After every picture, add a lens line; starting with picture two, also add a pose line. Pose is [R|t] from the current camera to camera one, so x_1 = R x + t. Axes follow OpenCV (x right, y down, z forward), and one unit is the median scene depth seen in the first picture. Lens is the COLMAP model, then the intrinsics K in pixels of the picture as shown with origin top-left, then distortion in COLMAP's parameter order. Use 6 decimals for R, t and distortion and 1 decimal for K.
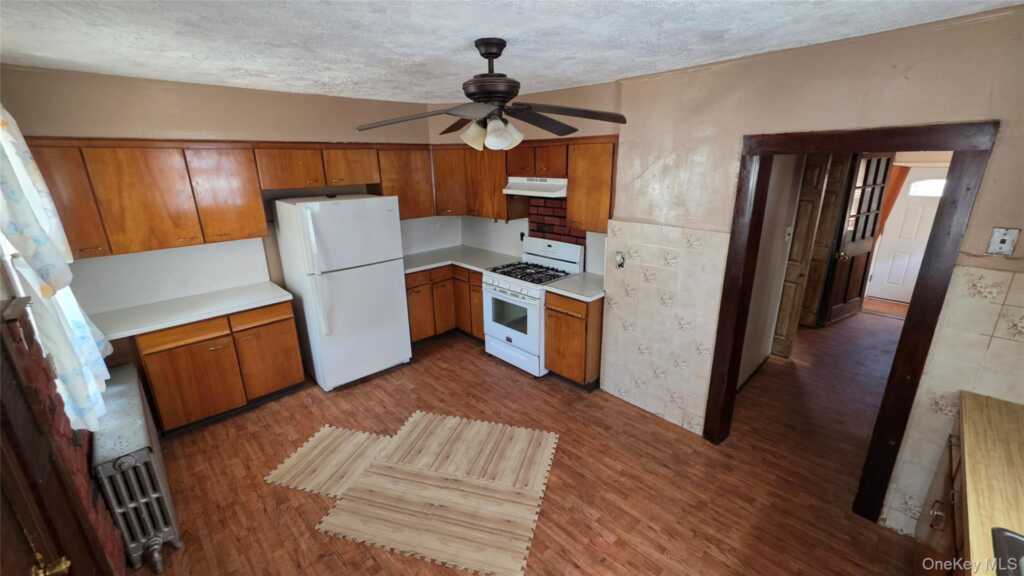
lens RADIAL K [[412.8, 0, 513.0], [0, 412.8, 286.3], [0, 0, 1]] dist [0.011210, 0.000343]
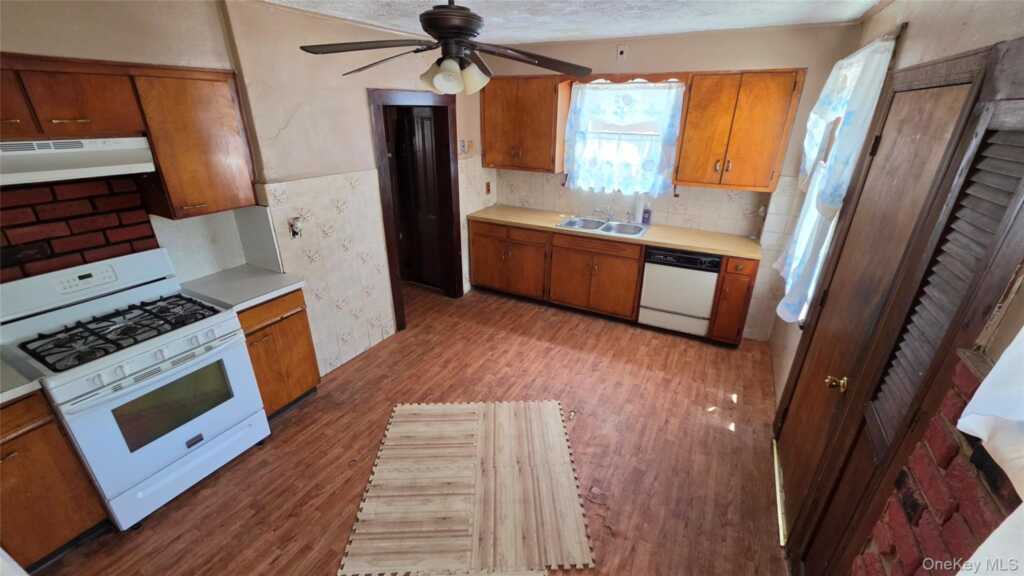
lens RADIAL K [[412.8, 0, 510.1], [0, 412.8, 286.5], [0, 0, 1]] dist [0.011210, 0.000343]
pose [[-0.300078, -0.367522, 0.880273, -0.678476], [0.276482, 0.849681, 0.448999, -0.221654], [-0.912968, 0.378114, -0.153357, 0.763839]]
